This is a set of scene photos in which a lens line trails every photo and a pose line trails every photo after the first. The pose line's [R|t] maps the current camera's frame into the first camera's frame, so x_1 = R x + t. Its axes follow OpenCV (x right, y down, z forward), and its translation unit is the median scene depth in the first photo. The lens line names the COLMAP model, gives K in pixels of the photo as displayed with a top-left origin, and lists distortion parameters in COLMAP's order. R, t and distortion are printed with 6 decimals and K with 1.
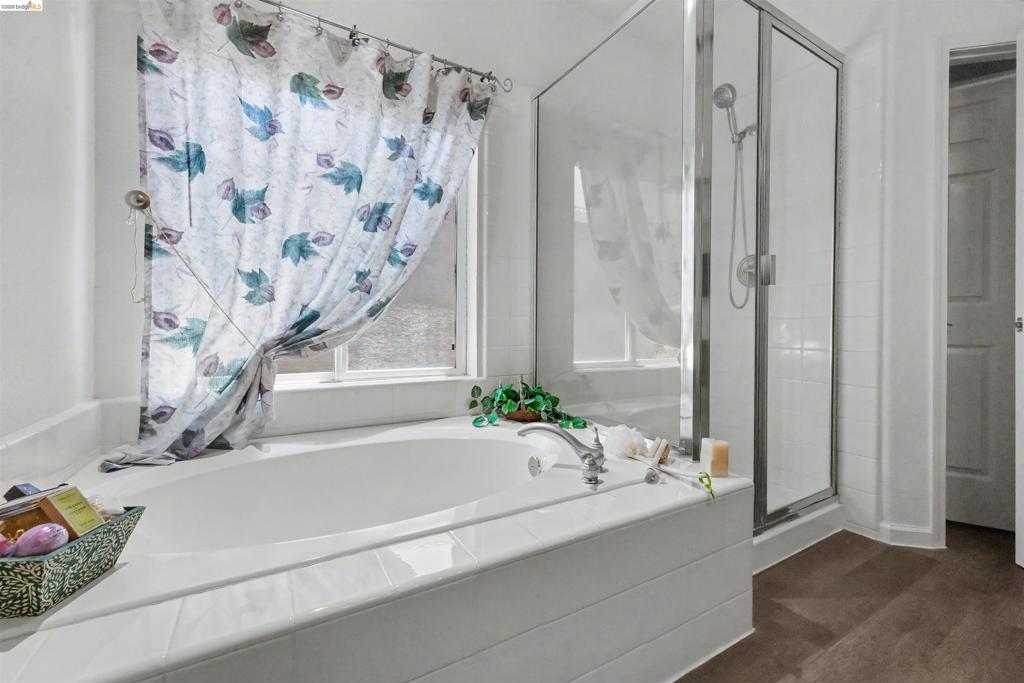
lens RADIAL K [[423.7, 0, 511.4], [0, 423.7, 336.1], [0, 0, 1]] dist [0.003927, 0.000917]
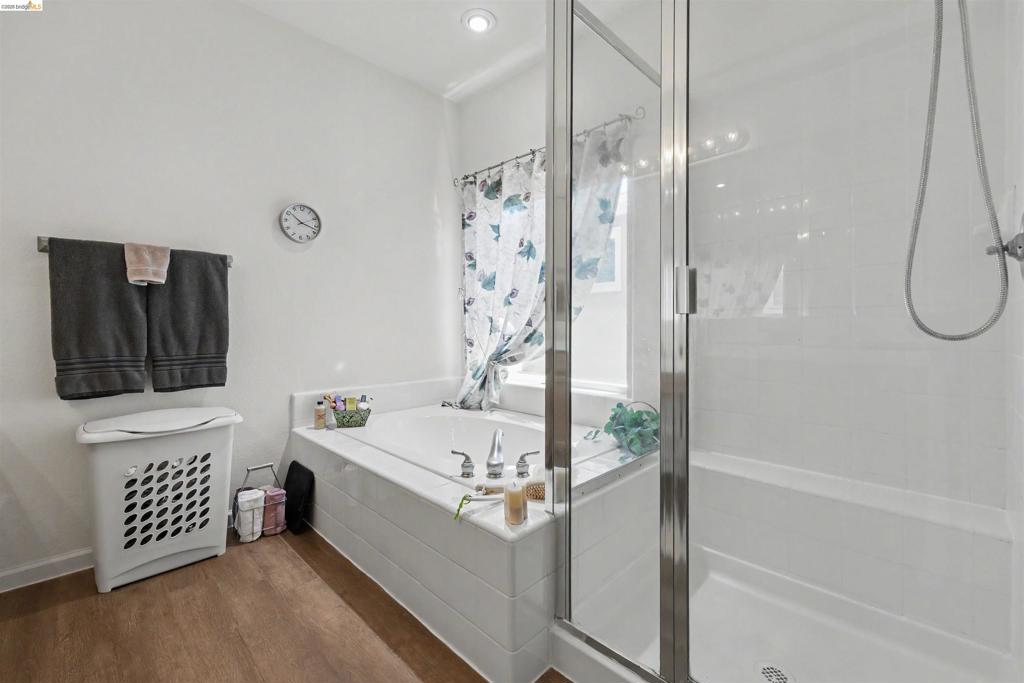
lens RADIAL K [[427.3, 0, 513.6], [0, 427.3, 323.4], [0, 0, 1]] dist [-0.000909, 0.000188]
pose [[0.273921, -0.005766, -0.961735, 1.219001], [-0.018647, 0.999762, -0.011305, -0.103392], [0.961571, 0.021030, 0.273748, 0.600888]]
